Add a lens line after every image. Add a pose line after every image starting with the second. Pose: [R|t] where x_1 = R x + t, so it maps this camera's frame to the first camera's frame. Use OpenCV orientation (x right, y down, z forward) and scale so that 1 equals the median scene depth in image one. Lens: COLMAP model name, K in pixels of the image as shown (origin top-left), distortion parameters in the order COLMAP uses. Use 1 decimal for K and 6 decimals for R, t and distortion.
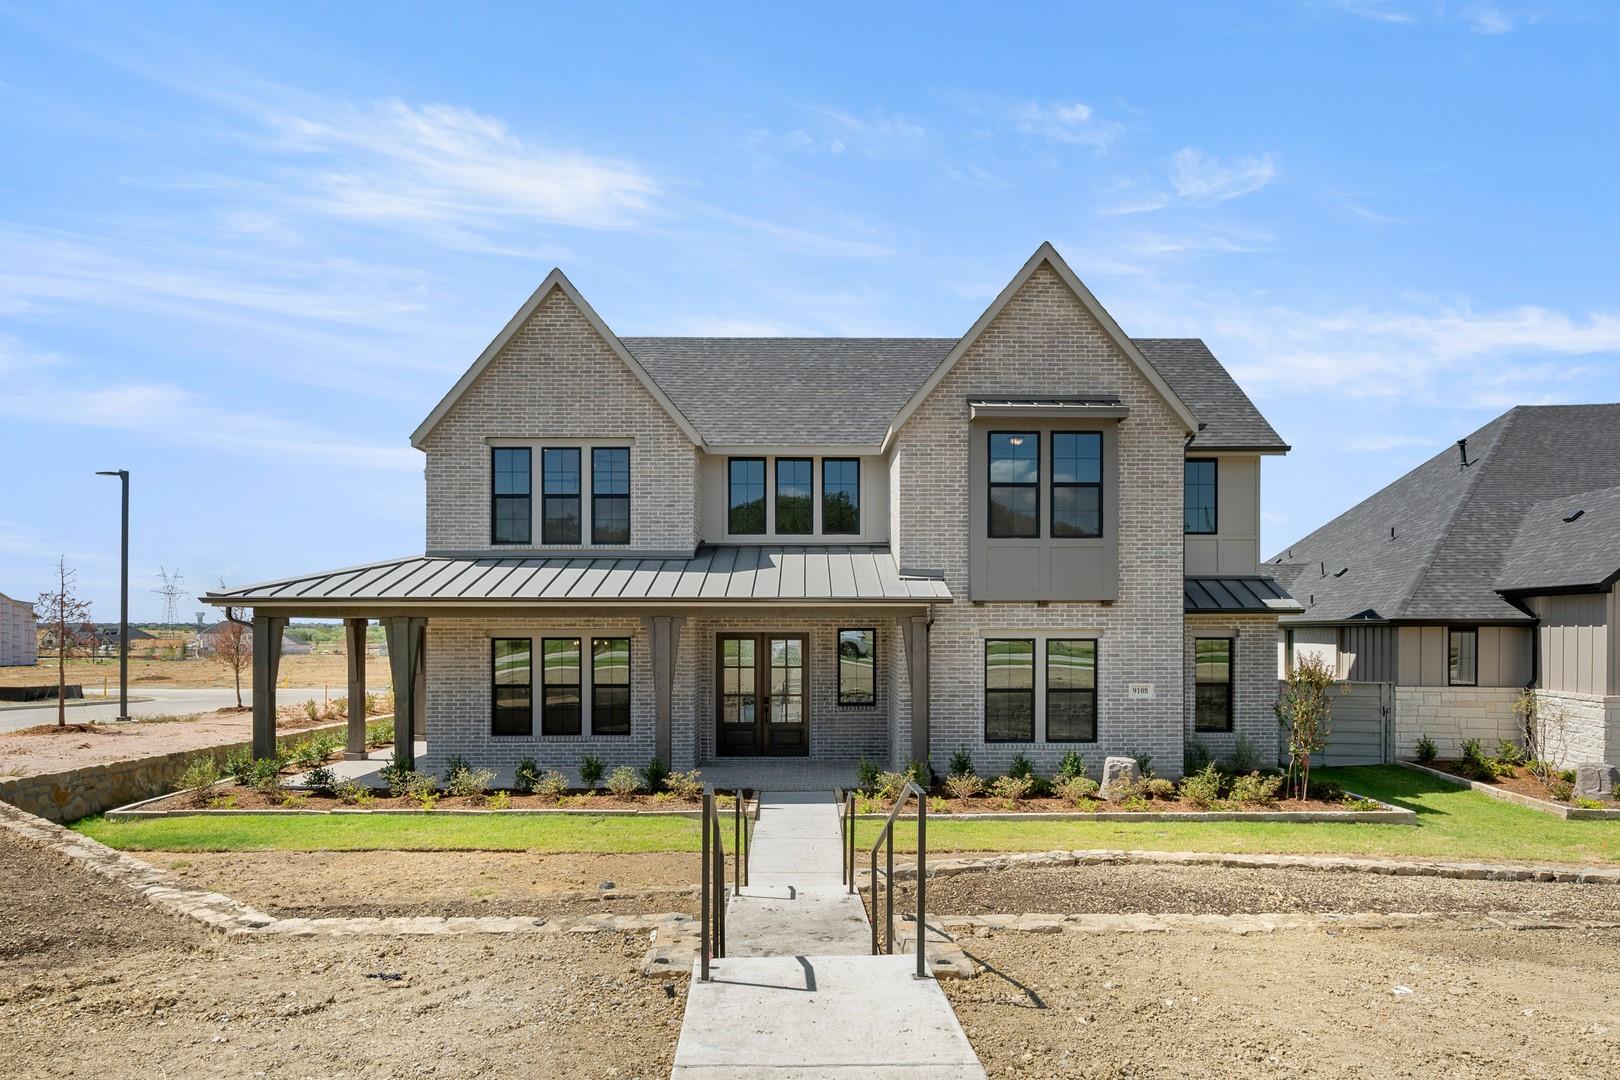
lens RADIAL K [[695.9, 0, 810.0], [0, 695.9, 548.3], [0, 0, 1]] dist [0.002539, -0.000007]
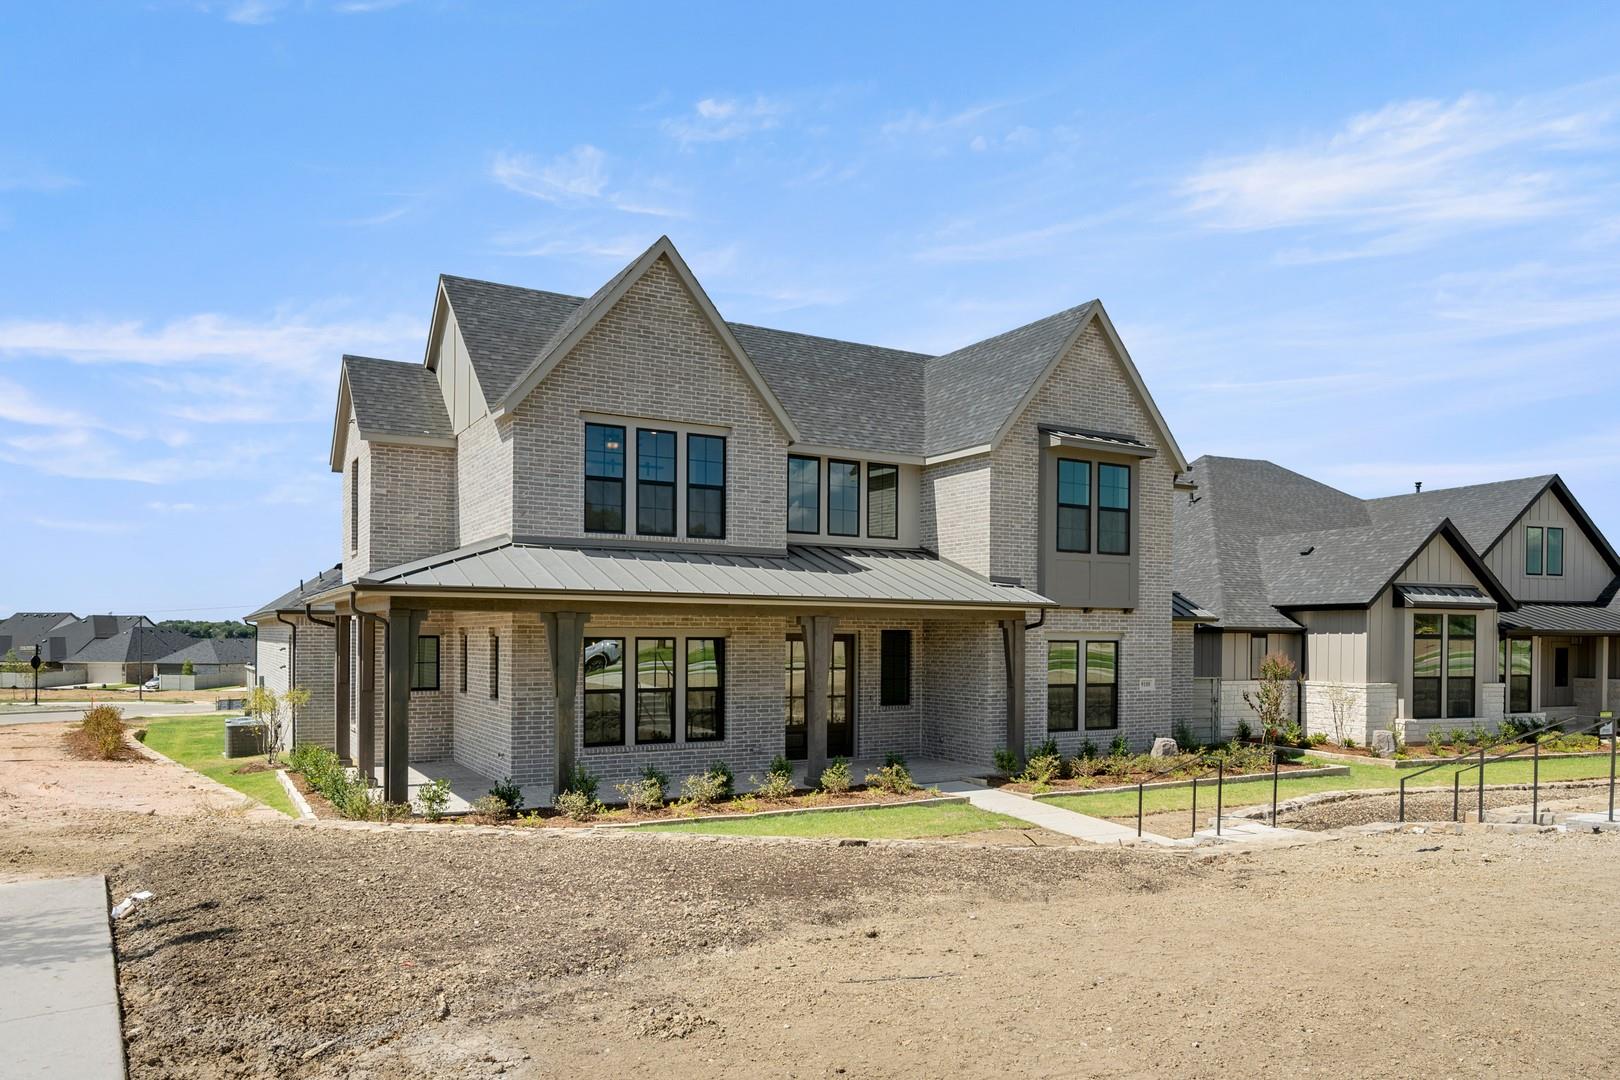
lens RADIAL K [[767.6, 0, 810.0], [0, 767.6, 540.0], [0, 0, 1]] dist [0.000963, -0.000048]
pose [[0.929172, 0.052491, 0.365901, -0.536121], [-0.050628, 0.998610, -0.014692, 0.004548], [-0.366164, -0.004873, 0.930538, -0.017687]]
